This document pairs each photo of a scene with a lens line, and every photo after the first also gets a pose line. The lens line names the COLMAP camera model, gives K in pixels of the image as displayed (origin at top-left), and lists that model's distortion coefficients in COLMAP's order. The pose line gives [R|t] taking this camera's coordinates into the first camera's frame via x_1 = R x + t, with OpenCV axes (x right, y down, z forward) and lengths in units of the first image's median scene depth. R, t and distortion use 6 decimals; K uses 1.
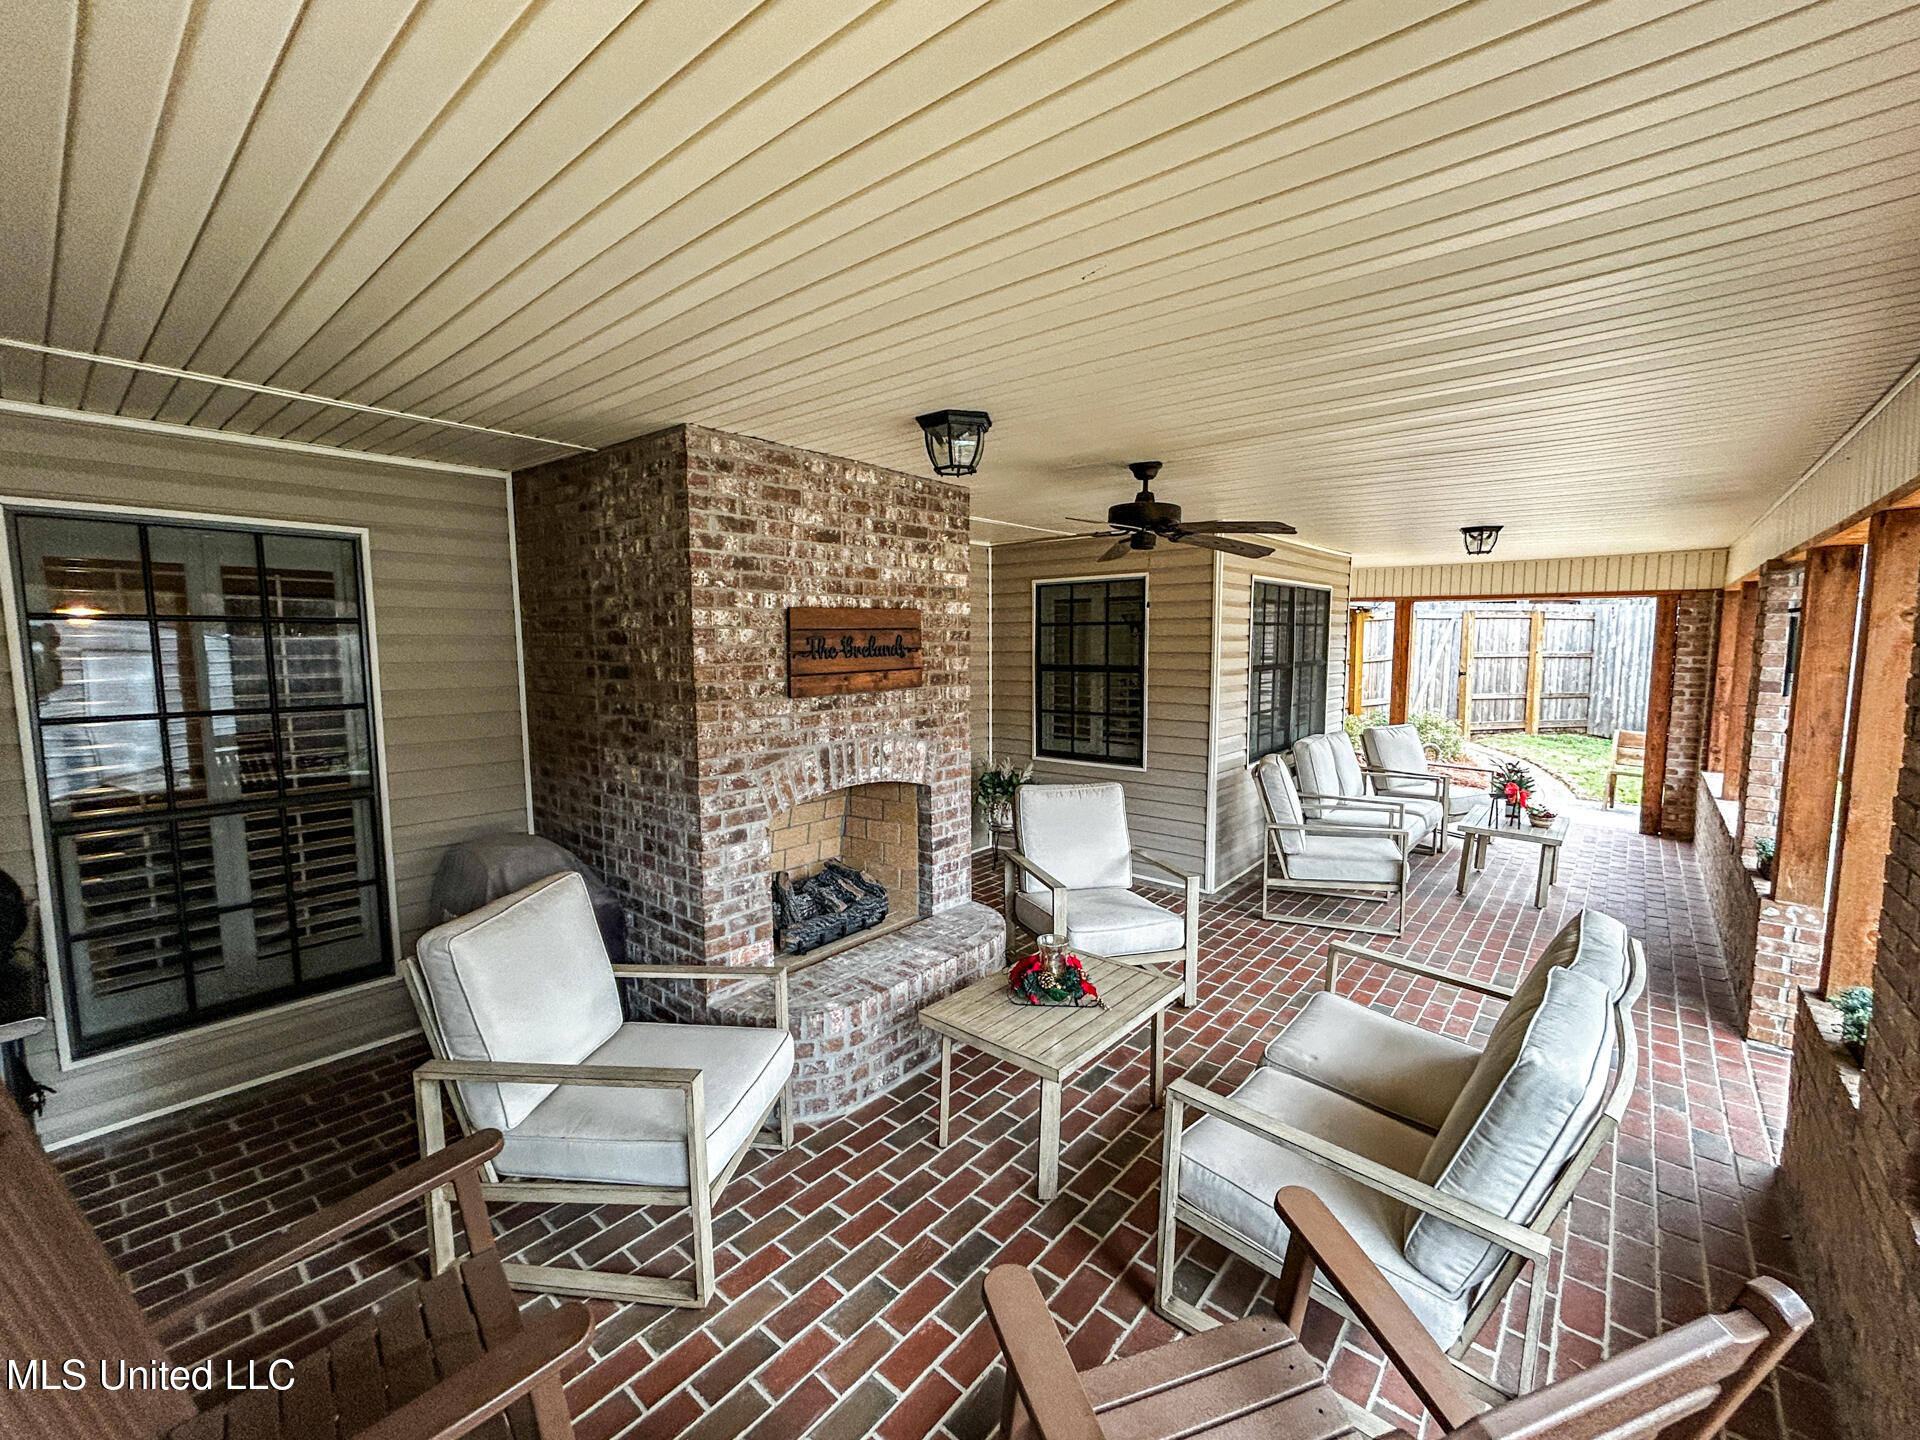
lens RADIAL K [[787.8, 0, 952.1], [0, 787.8, 710.6], [0, 0, 1]] dist [-0.001244, 0.001395]
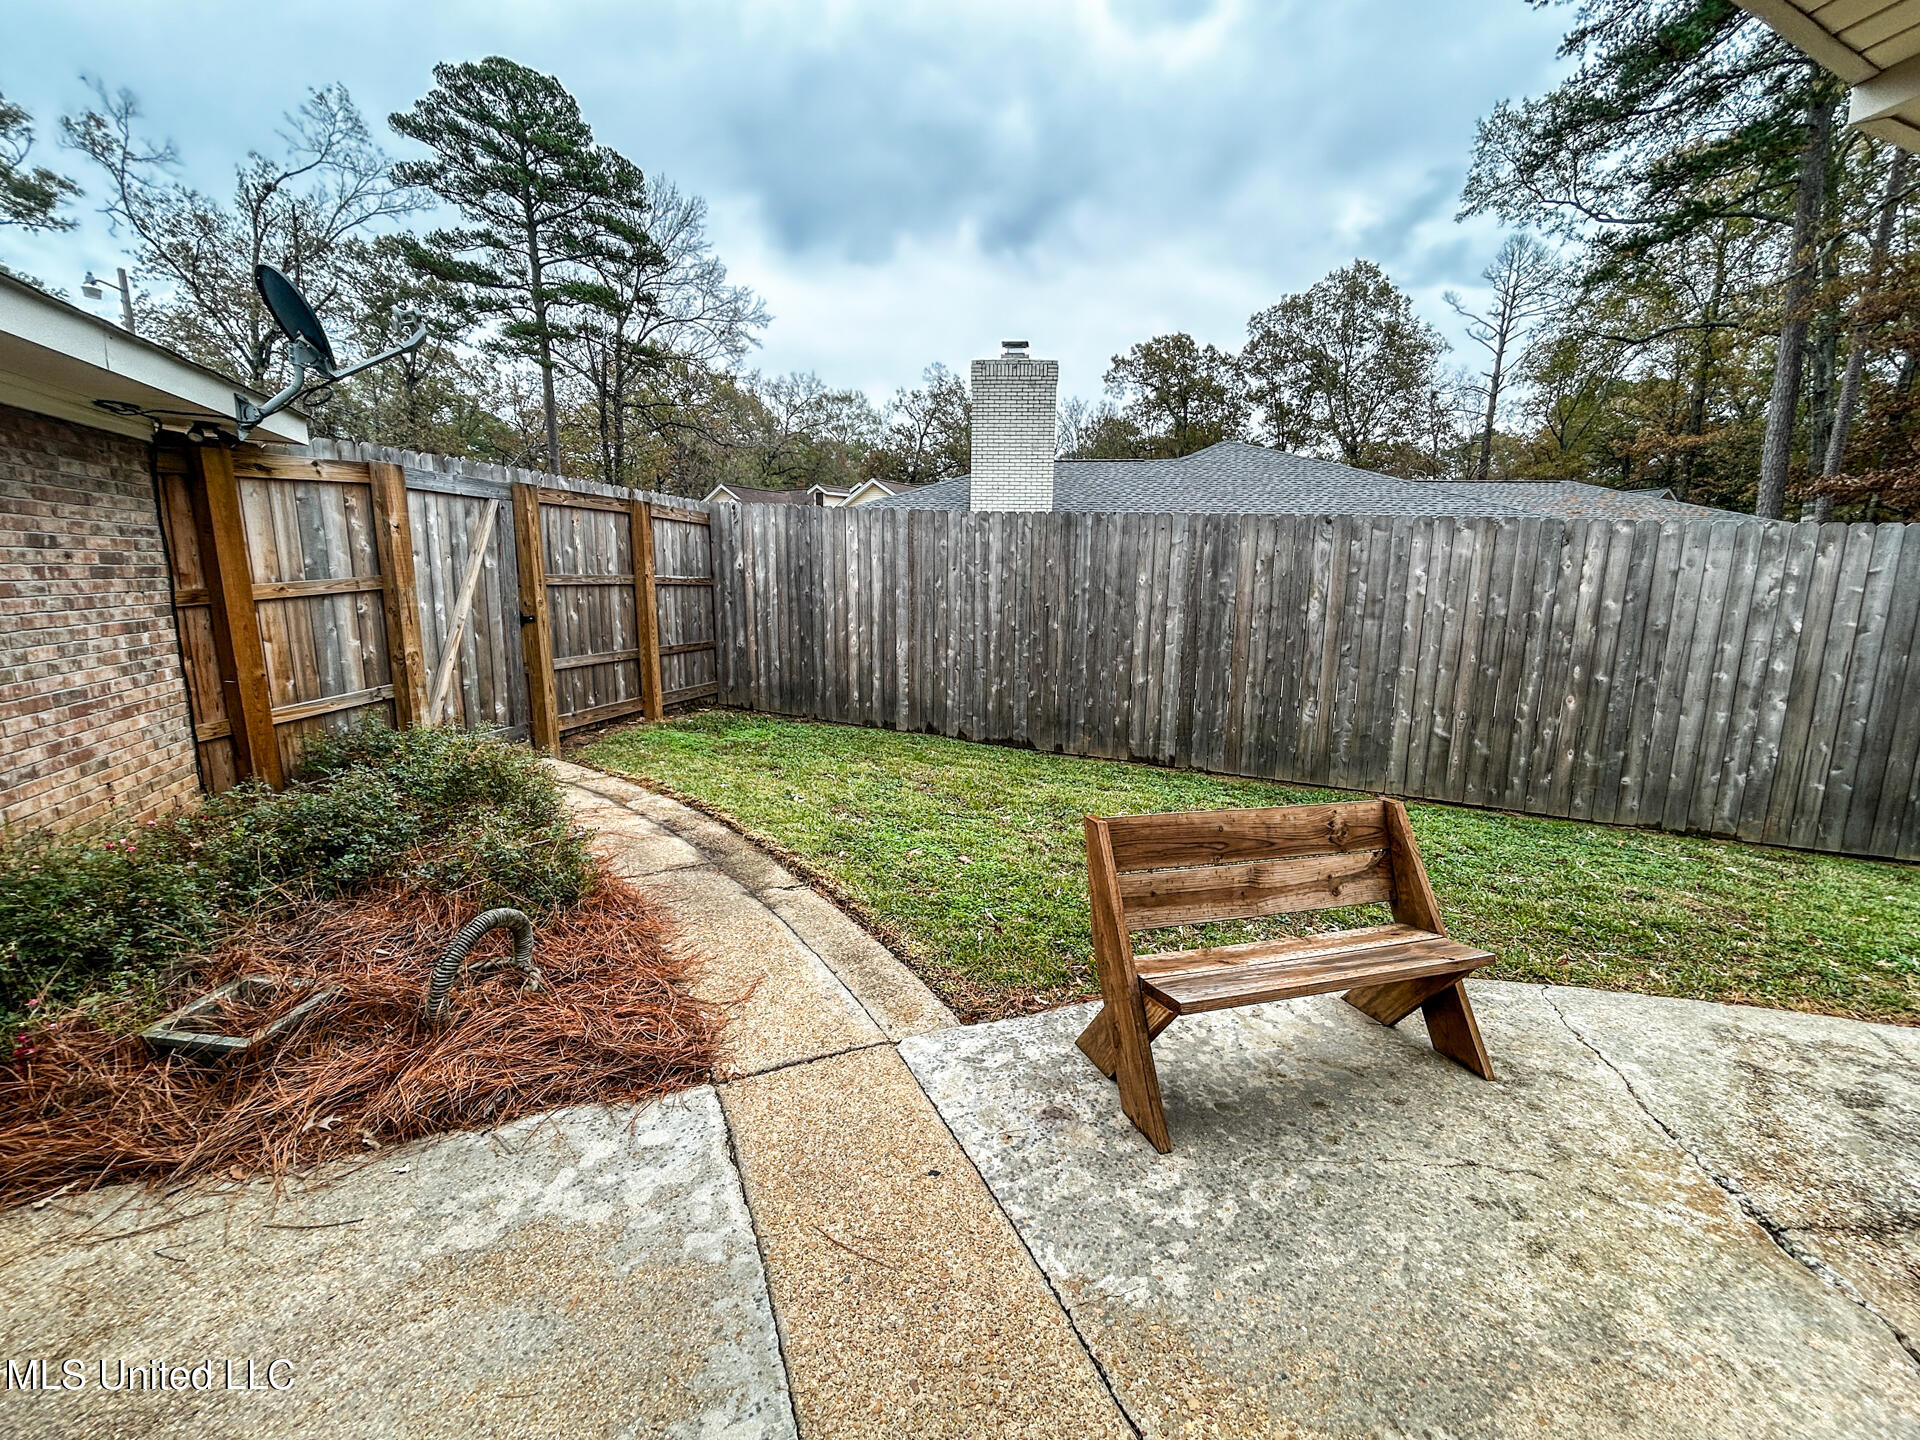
lens RADIAL K [[787.8, 0, 951.8], [0, 787.8, 715.9], [0, 0, 1]] dist [-0.001244, 0.001395]
pose [[0.459992, -0.147007, 0.875669, 1.373010], [0.063895, 0.989123, 0.132490, -0.145667], [-0.885621, -0.004994, 0.464382, 2.227584]]
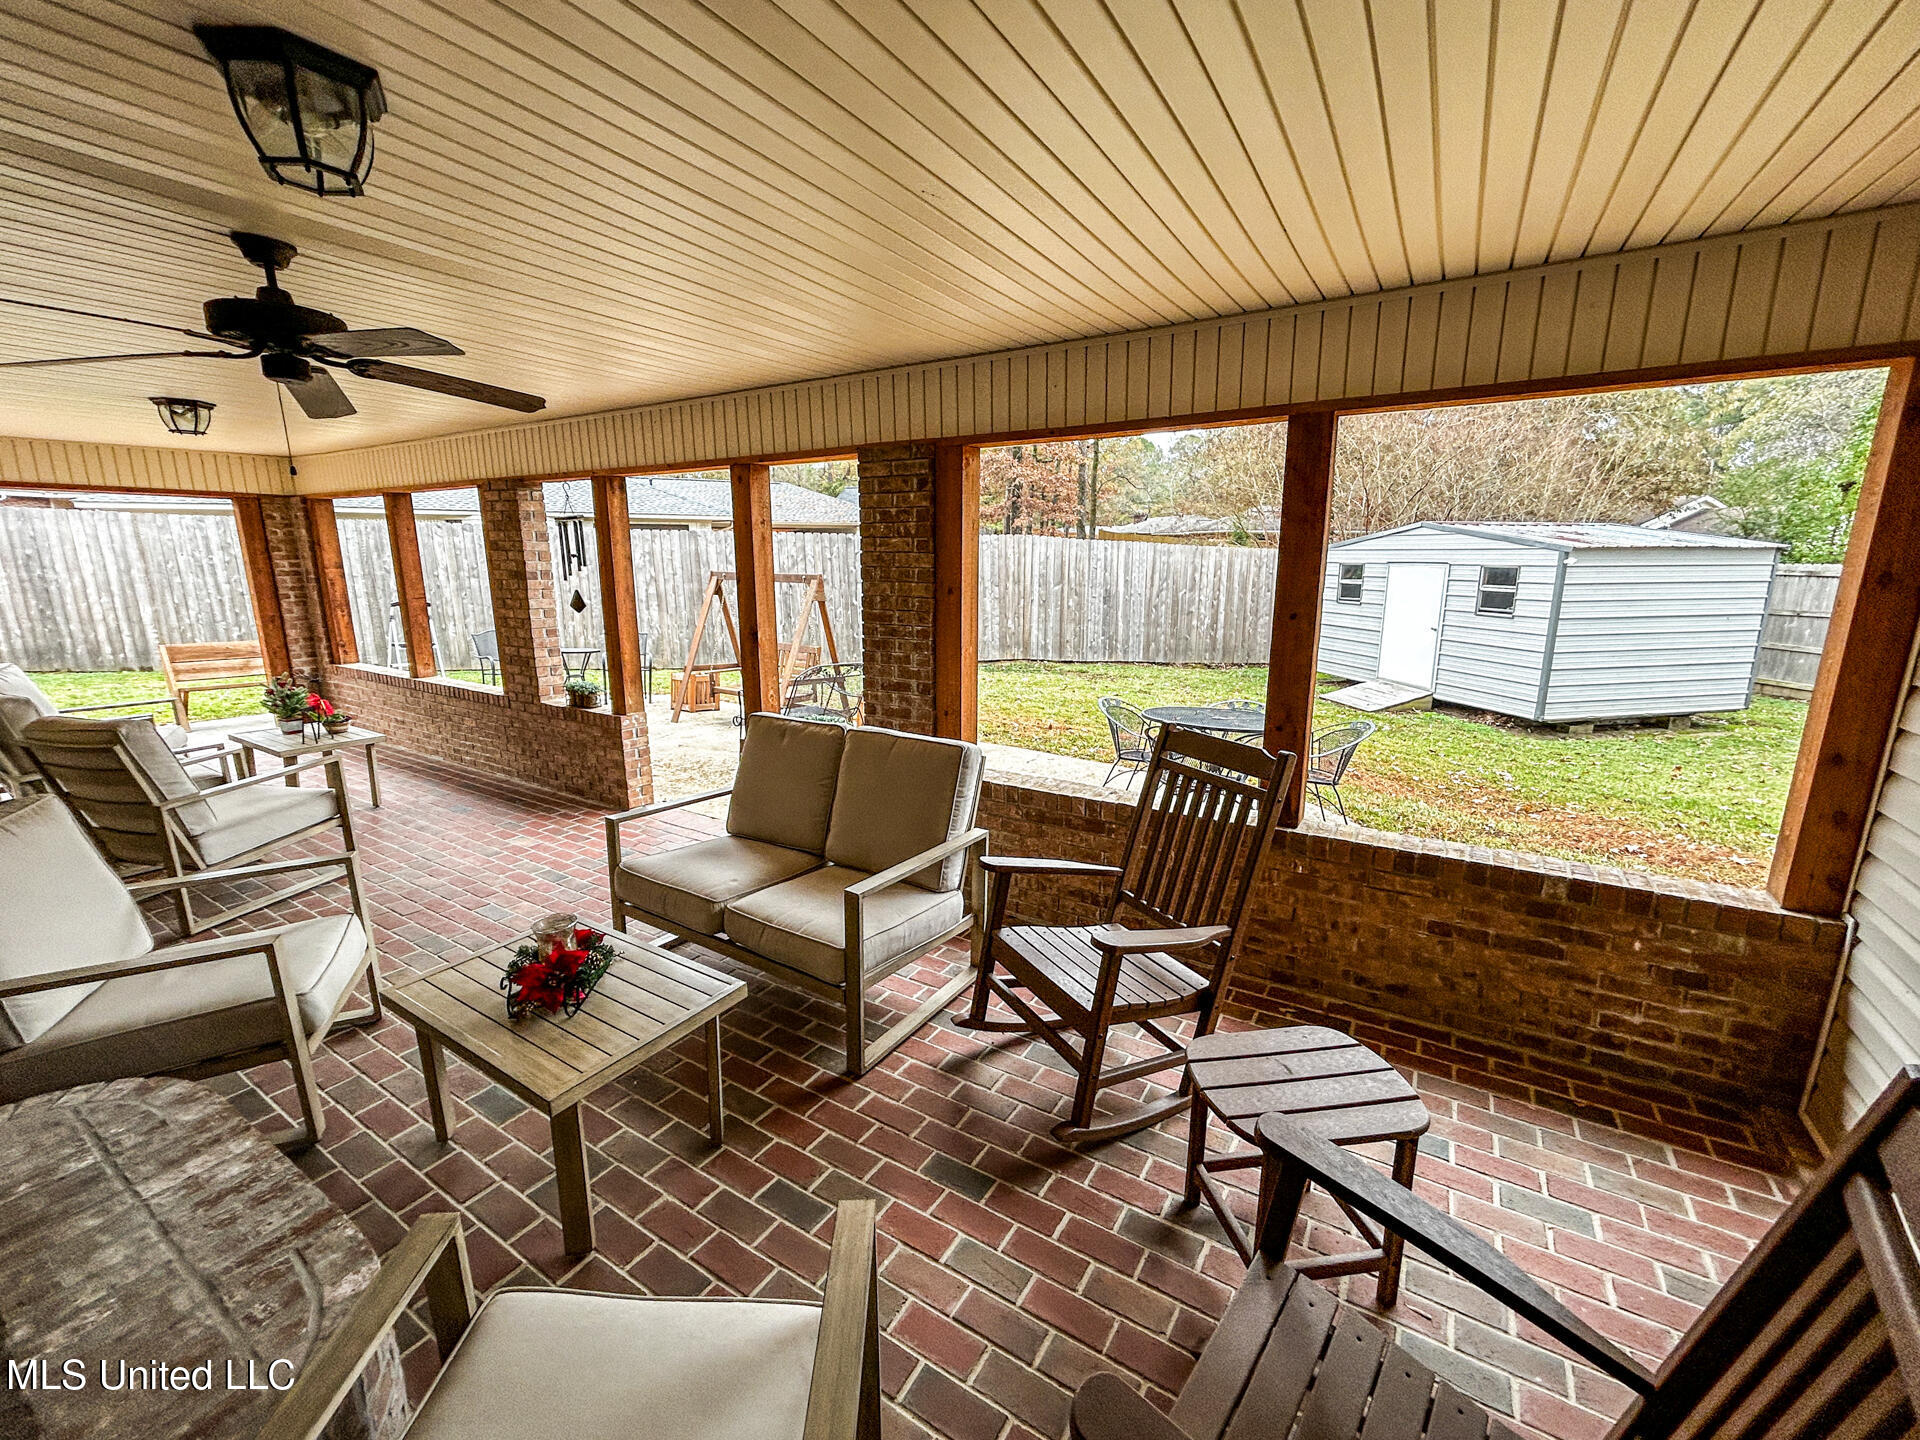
lens RADIAL K [[787.8, 0, 949.9], [0, 787.8, 720.3], [0, 0, 1]] dist [-0.001244, 0.001395]
pose [[-0.154546, -0.206419, 0.966182, -0.493235], [0.089112, 0.971033, 0.221709, -0.029347], [-0.983959, 0.120362, -0.131675, 0.550752]]
